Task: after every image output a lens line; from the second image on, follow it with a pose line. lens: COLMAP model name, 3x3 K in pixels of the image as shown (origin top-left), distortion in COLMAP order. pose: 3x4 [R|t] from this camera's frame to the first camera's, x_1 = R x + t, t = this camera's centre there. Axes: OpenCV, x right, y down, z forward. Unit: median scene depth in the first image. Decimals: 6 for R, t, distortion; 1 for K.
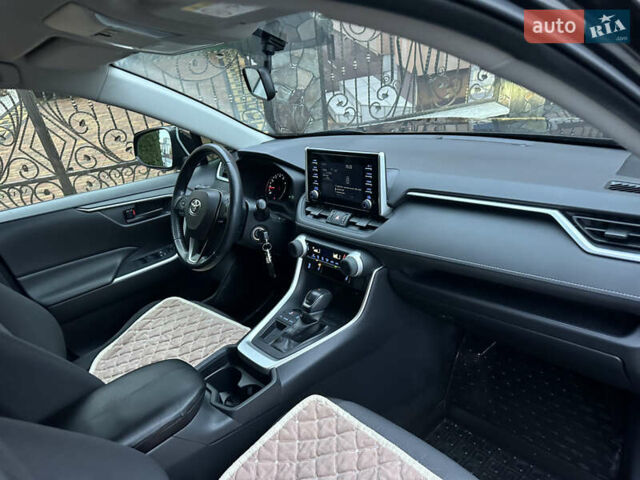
lens RADIAL K [[432.9, 0, 325.9], [0, 432.9, 237.7], [0, 0, 1]] dist [0.064990, -0.103338]
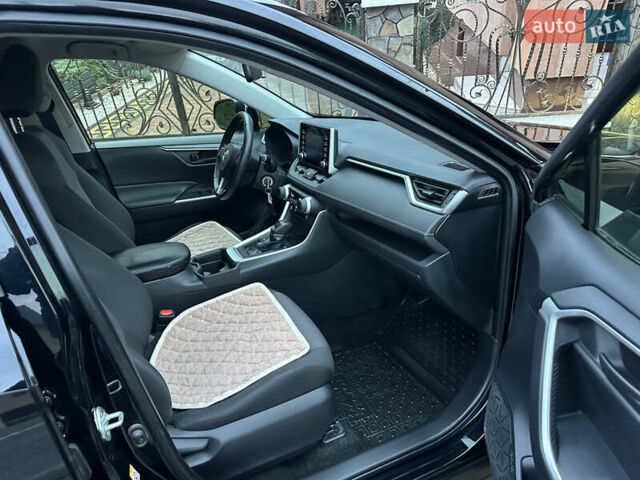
lens RADIAL K [[432.9, 0, 325.9], [0, 432.9, 237.7], [0, 0, 1]] dist [0.064990, -0.103338]
pose [[0.953414, 0.178838, -0.242938, 0.401718], [-0.173798, 0.983877, 0.042205, 0.078611], [0.246569, 0.001983, 0.969123, -0.296227]]
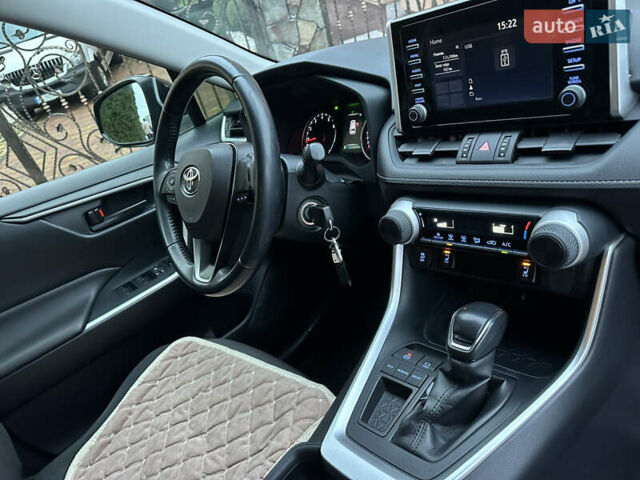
lens RADIAL K [[453.6, 0, 320.0], [0, 453.6, 240.0], [0, 0, 1]] dist [0.071699, -0.116070]
pose [[0.986635, -0.150847, -0.061611, -0.117311], [0.153054, 0.987674, 0.032788, 0.007635], [0.055906, -0.041780, 0.997562, 0.435998]]
